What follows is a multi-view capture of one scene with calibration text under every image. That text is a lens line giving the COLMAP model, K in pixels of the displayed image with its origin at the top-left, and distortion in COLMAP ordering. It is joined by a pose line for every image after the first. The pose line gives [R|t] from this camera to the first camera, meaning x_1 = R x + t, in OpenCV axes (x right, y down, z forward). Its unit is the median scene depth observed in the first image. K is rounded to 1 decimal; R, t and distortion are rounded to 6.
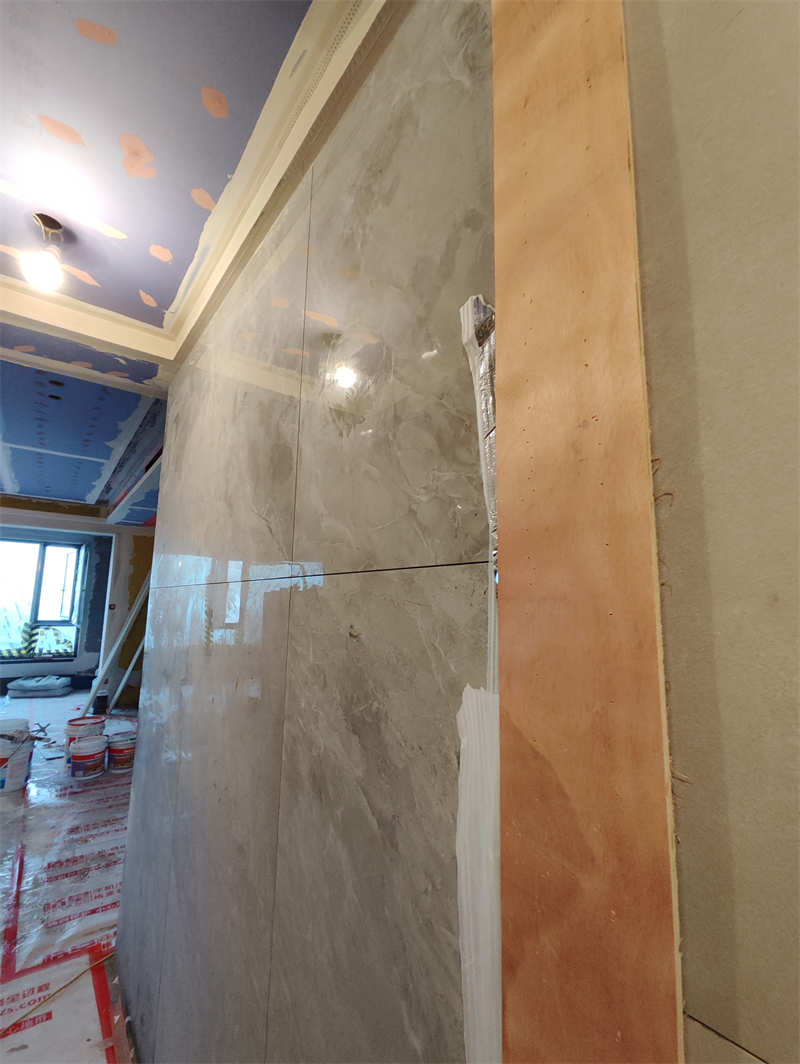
lens RADIAL K [[482.4, 0, 384.6], [0, 482.4, 532.6], [0, 0, 1]] dist [-0.011396, 0.010130]
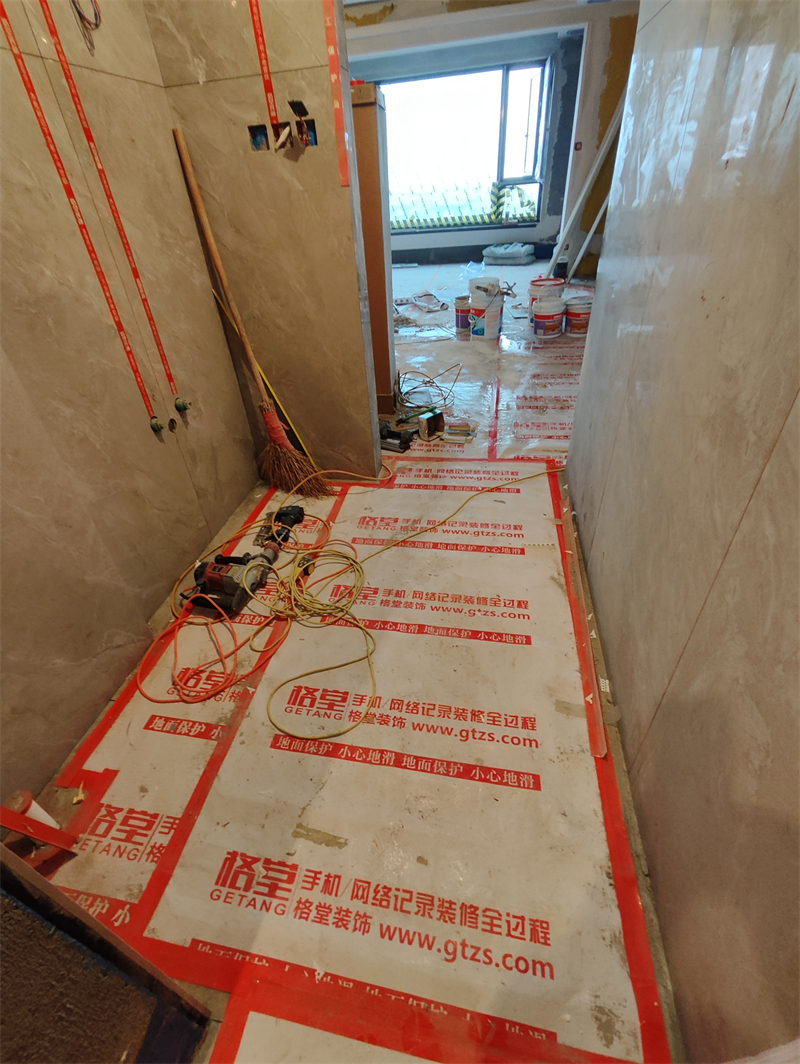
lens RADIAL K [[482.4, 0, 384.6], [0, 482.4, 532.6], [0, 0, 1]] dist [-0.011396, 0.010130]
pose [[0.679112, 0.370465, -0.633690, -0.040106], [0.198234, 0.738657, 0.644274, 0.099347], [0.706760, -0.563153, 0.428191, 0.068387]]
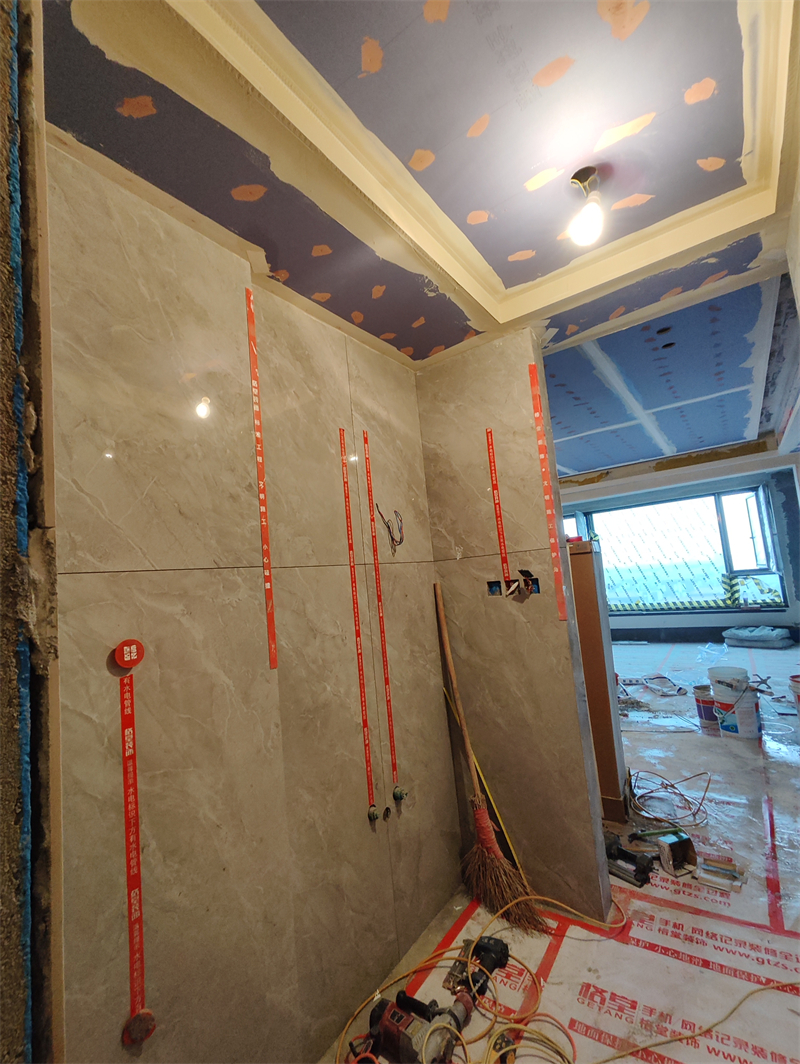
lens RADIAL K [[482.6, 0, 385.4], [0, 482.6, 534.2], [0, 0, 1]] dist [-0.001275, 0.000114]
pose [[0.306060, -0.144832, -0.940931, 0.000022], [0.240858, 0.967985, -0.070652, 0.020327], [0.921040, -0.205007, 0.331146, 0.078452]]
